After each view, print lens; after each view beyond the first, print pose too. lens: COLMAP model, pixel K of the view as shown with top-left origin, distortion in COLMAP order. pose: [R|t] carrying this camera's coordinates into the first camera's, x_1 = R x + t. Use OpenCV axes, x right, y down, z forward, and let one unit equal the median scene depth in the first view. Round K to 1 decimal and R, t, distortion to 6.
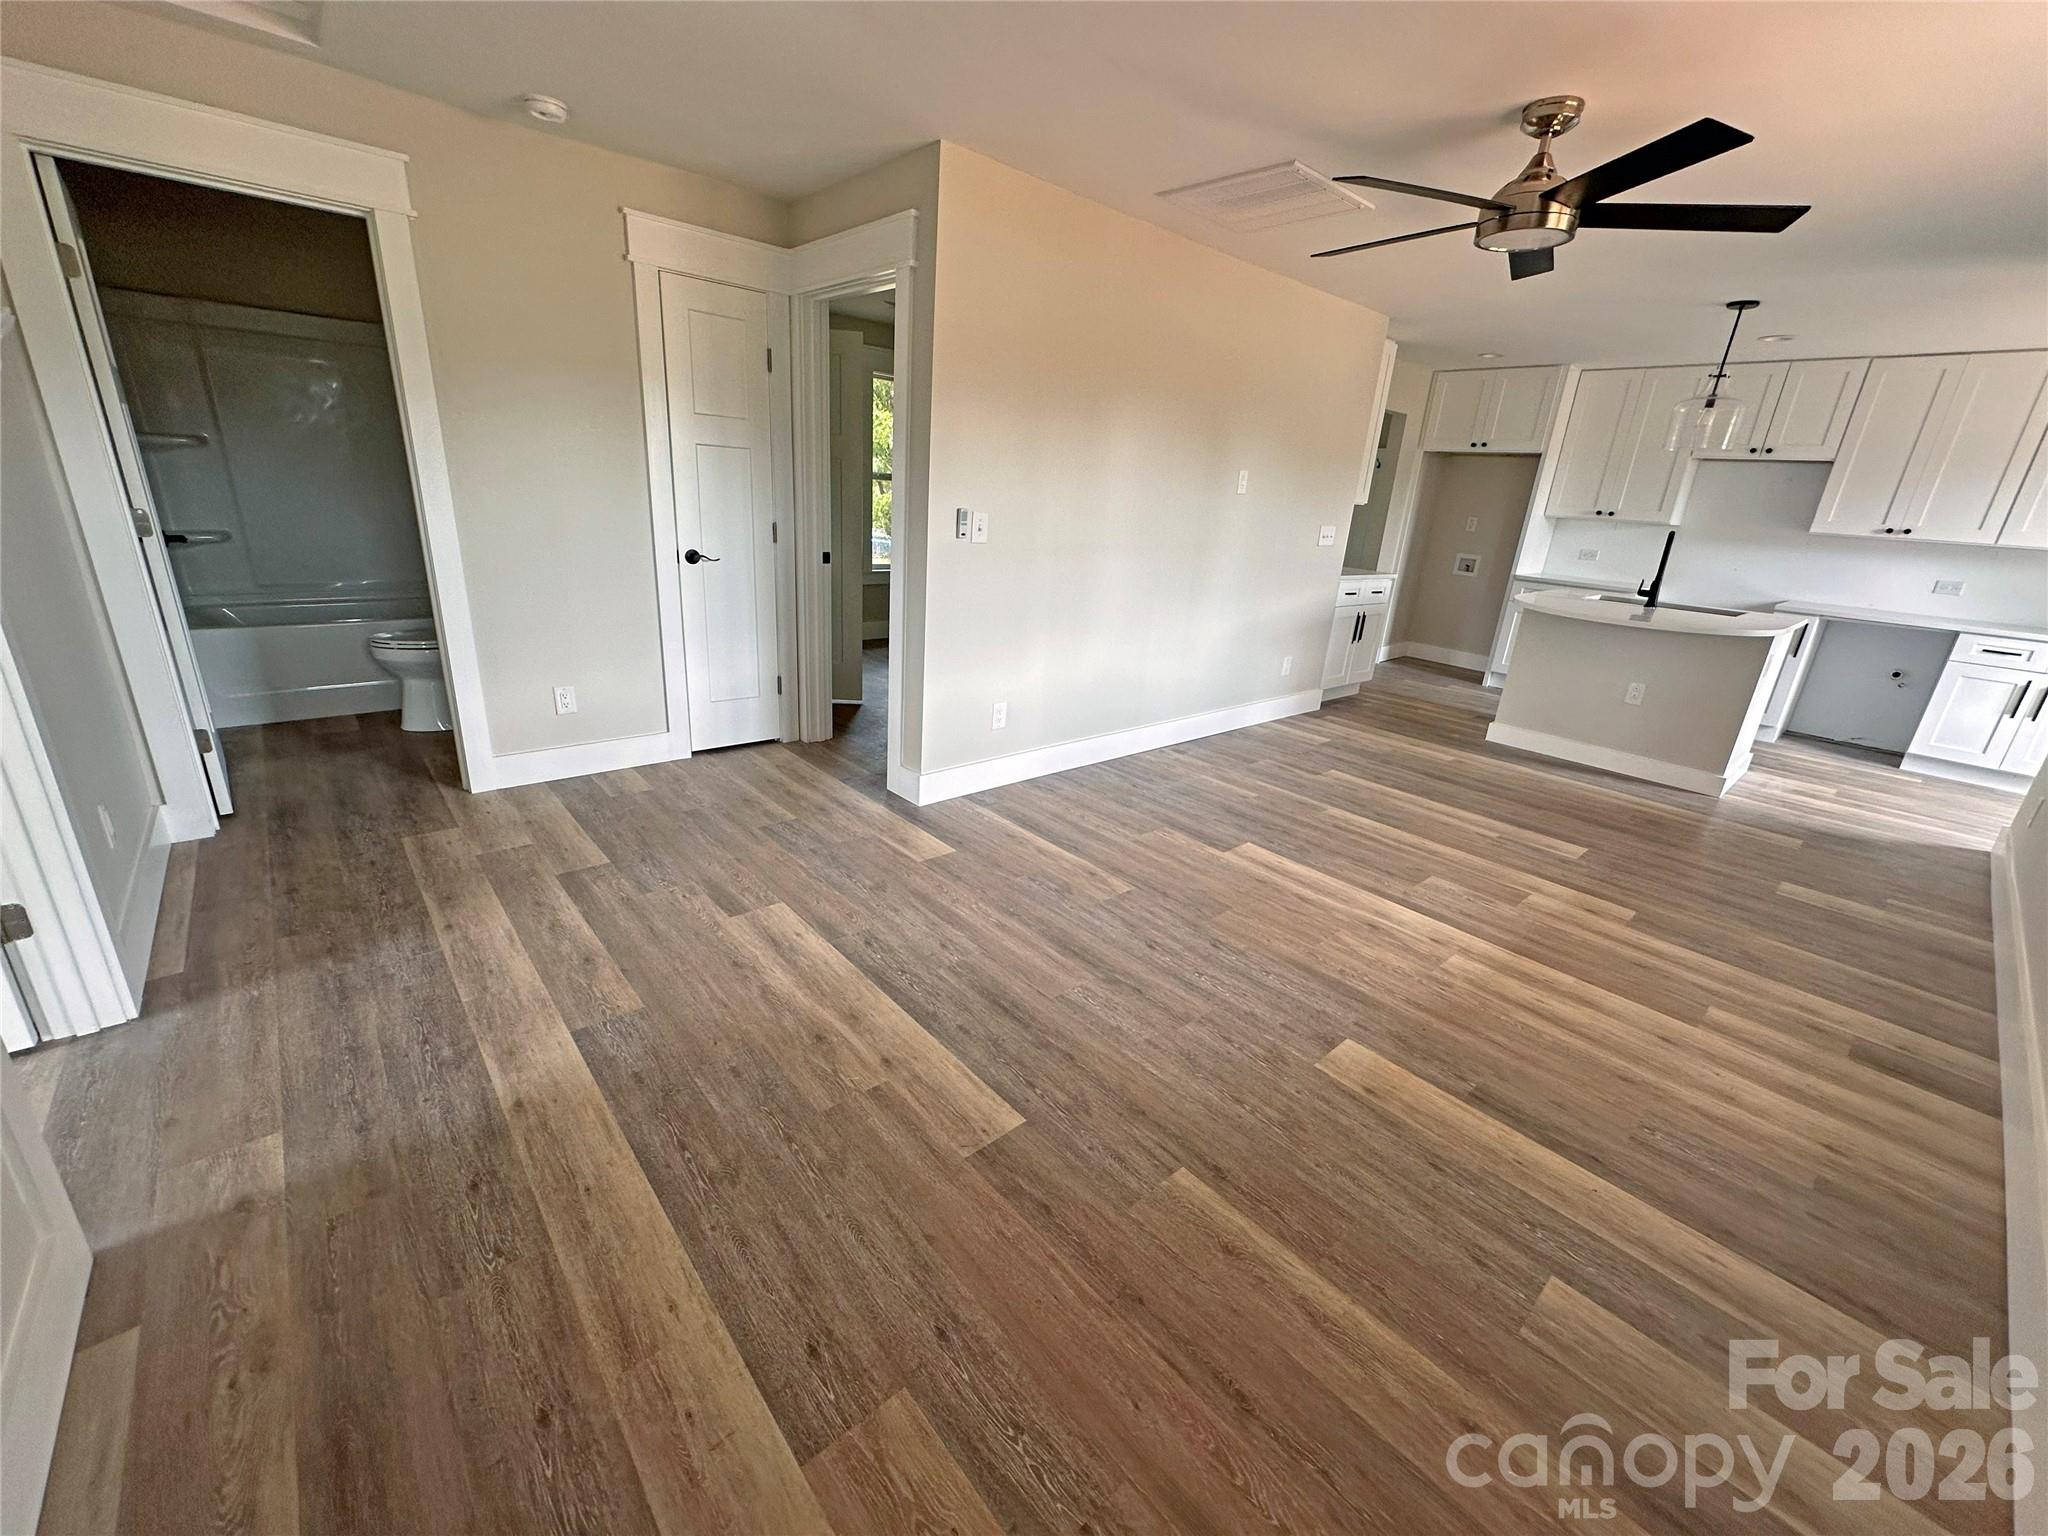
lens RADIAL K [[816.3, 0, 1027.0], [0, 816.3, 766.2], [0, 0, 1]] dist [-0.001951, 0.000507]
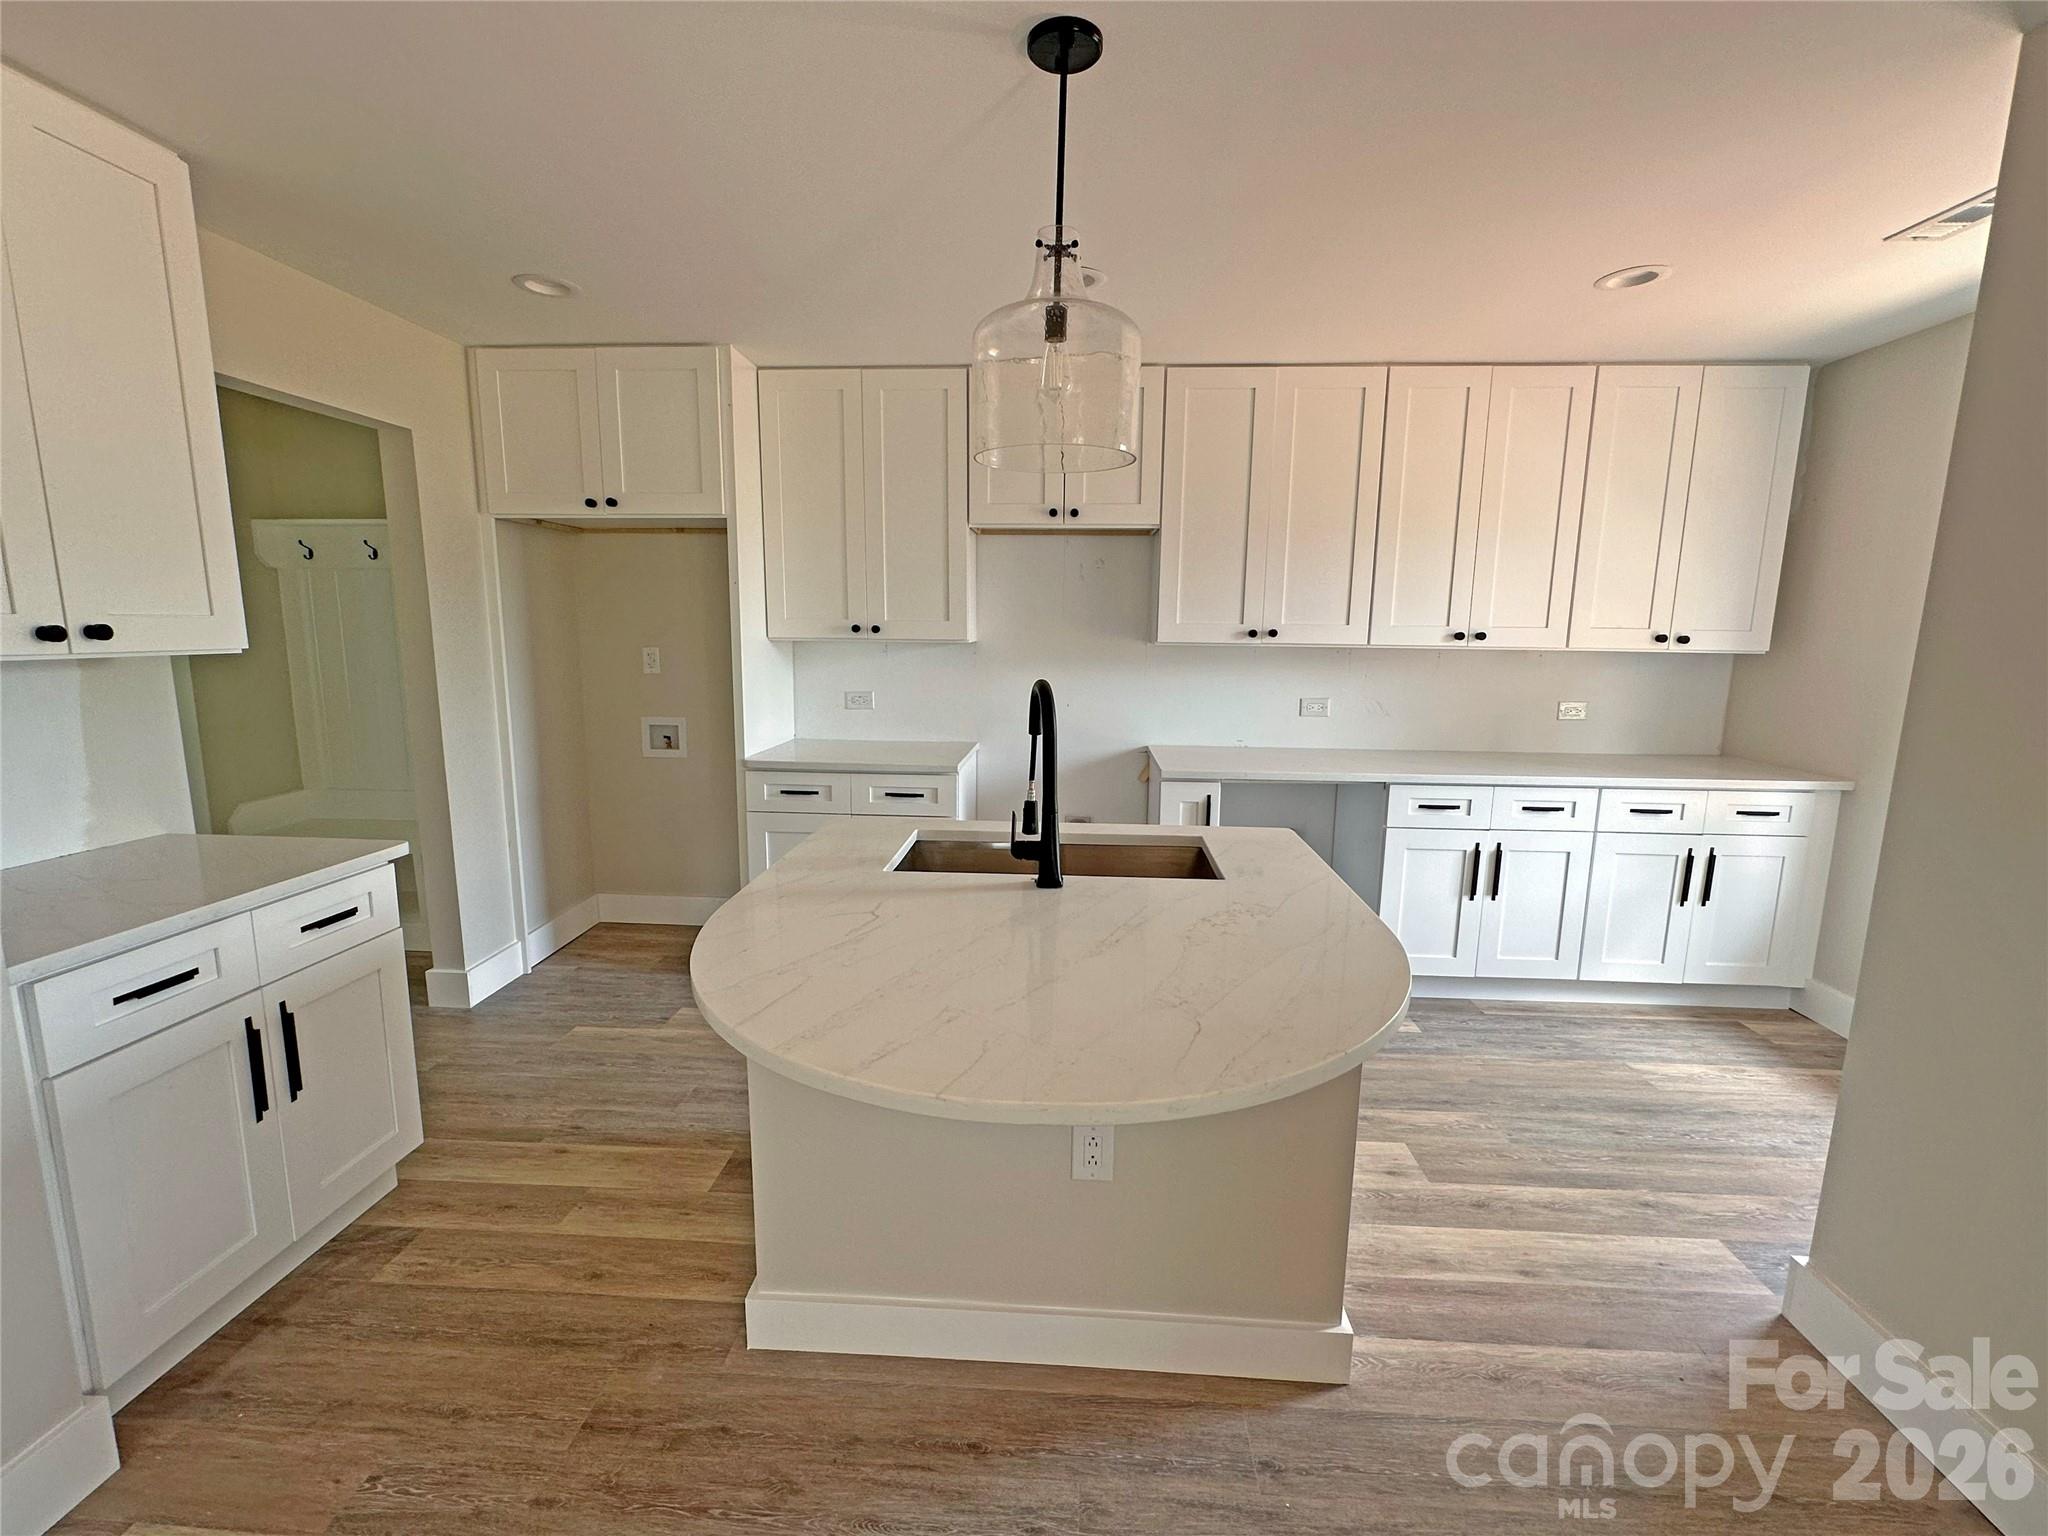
lens RADIAL K [[886.3, 0, 1022.6], [0, 886.3, 771.5], [0, 0, 1]] dist [-0.004693, 0.001335]
pose [[0.709219, -0.172943, 0.683447, 0.749842], [0.263637, 0.964168, -0.029600, -0.357176], [-0.653838, 0.201174, 0.729400, 1.073640]]
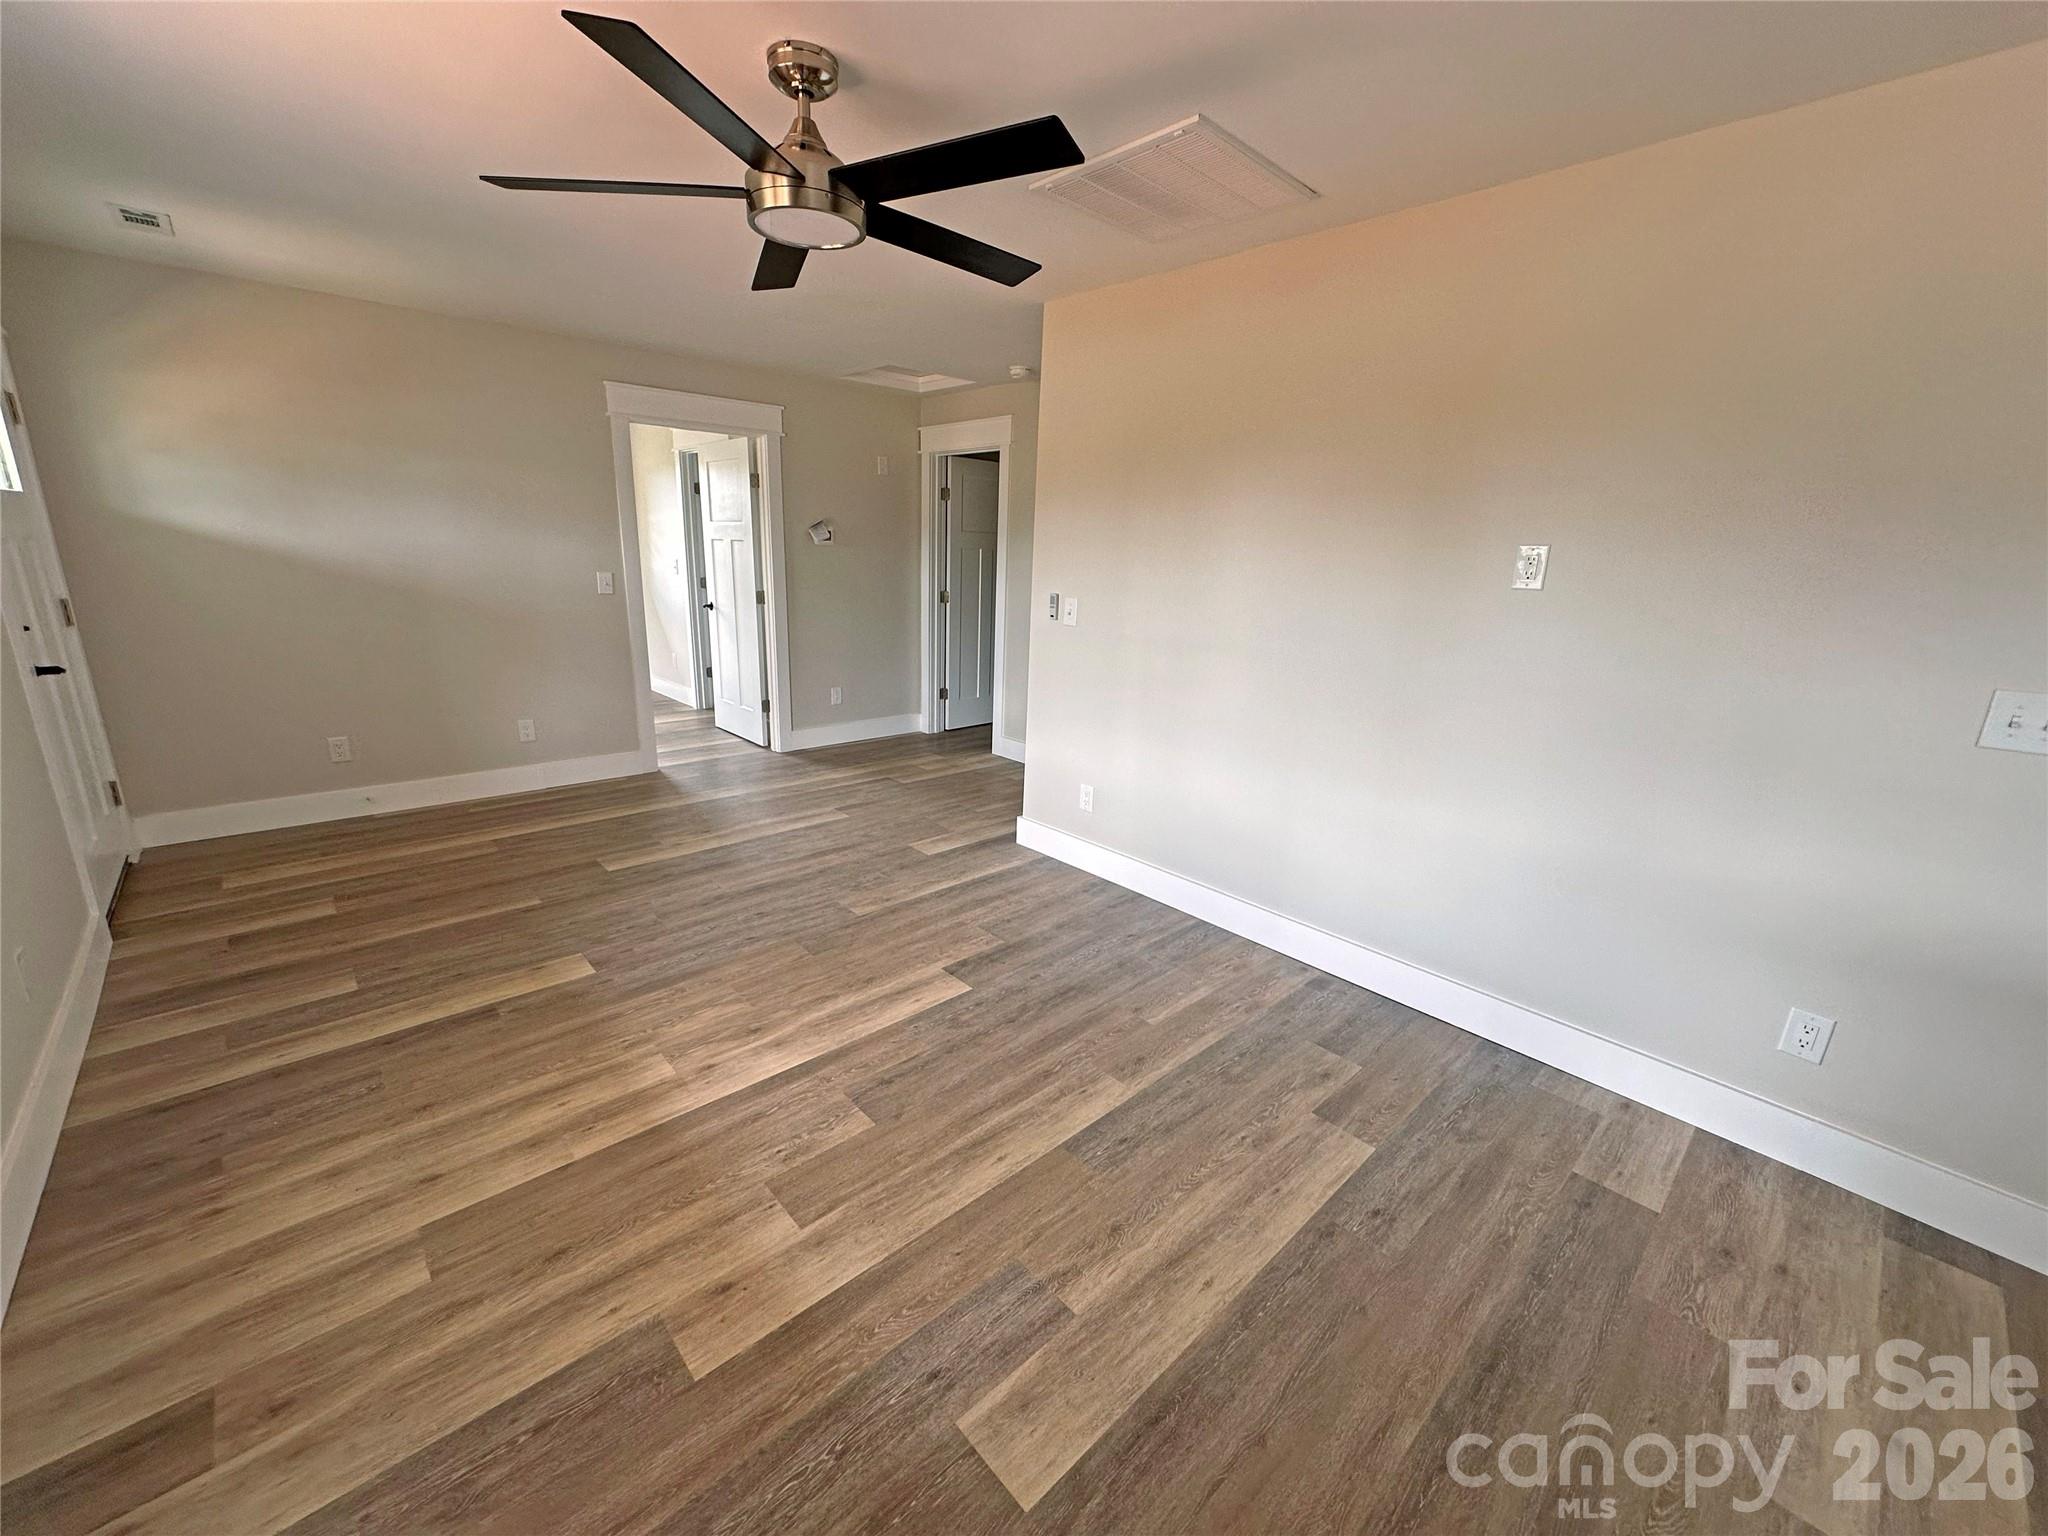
lens RADIAL K [[816.3, 0, 1025.8], [0, 816.3, 768.1], [0, 0, 1]] dist [-0.001951, 0.000507]
pose [[0.024665, 0.199322, -0.979624, 1.128825], [-0.360255, 0.915854, 0.177276, -0.296625], [0.932528, 0.348542, 0.094396, 0.993480]]
